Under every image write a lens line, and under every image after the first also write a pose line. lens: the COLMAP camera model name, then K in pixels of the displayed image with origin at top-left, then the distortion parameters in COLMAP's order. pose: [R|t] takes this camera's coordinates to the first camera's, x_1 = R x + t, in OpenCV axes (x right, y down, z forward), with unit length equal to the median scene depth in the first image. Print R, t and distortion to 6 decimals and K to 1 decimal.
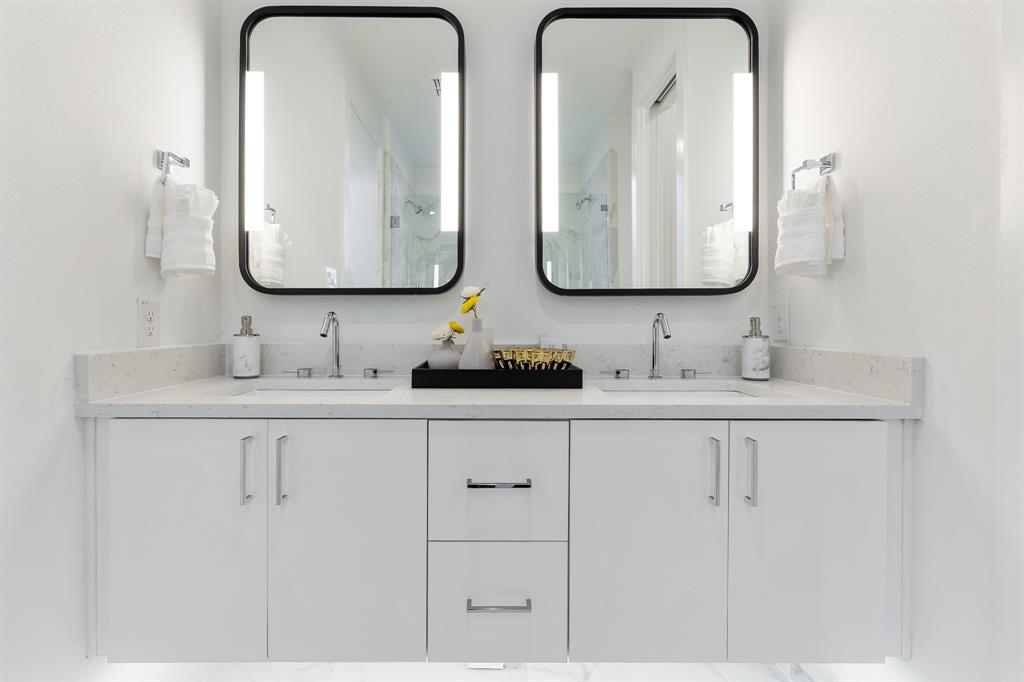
lens RADIAL K [[478.9, 0, 511.2], [0, 478.9, 325.4], [0, 0, 1]] dist [0.003238, 0.000395]
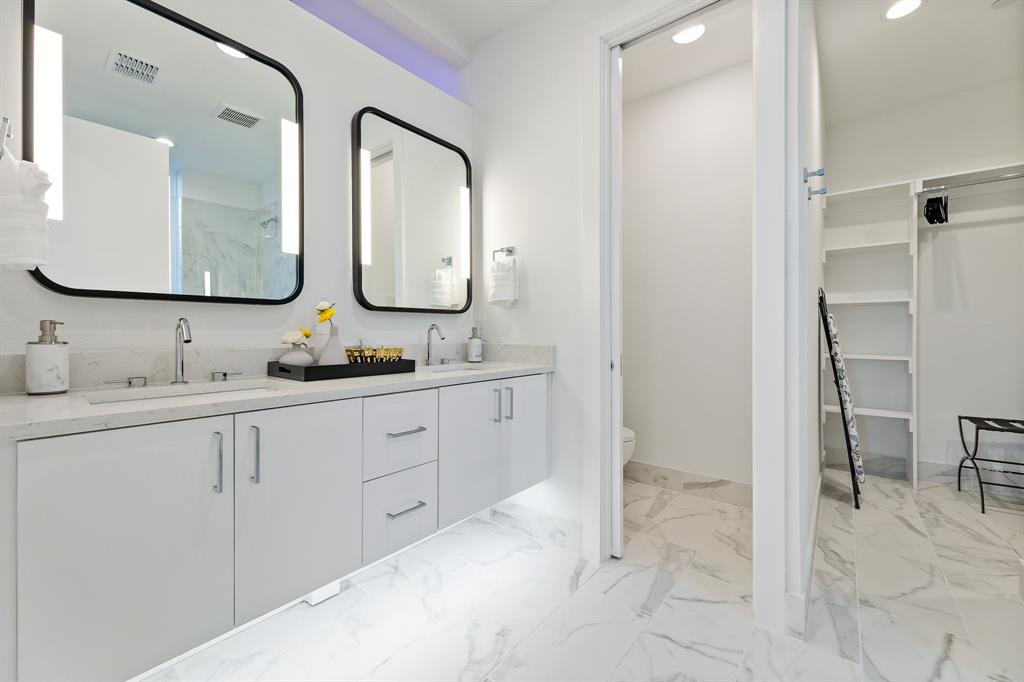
lens RADIAL K [[415.9, 0, 521.4], [0, 415.9, 330.7], [0, 0, 1]] dist [-0.000351, -0.000129]
pose [[0.618209, 0.003123, 0.786007, -0.613822], [-0.000059, 0.999992, -0.003926, 0.001630], [-0.786013, 0.002381, 0.618205, -0.099466]]
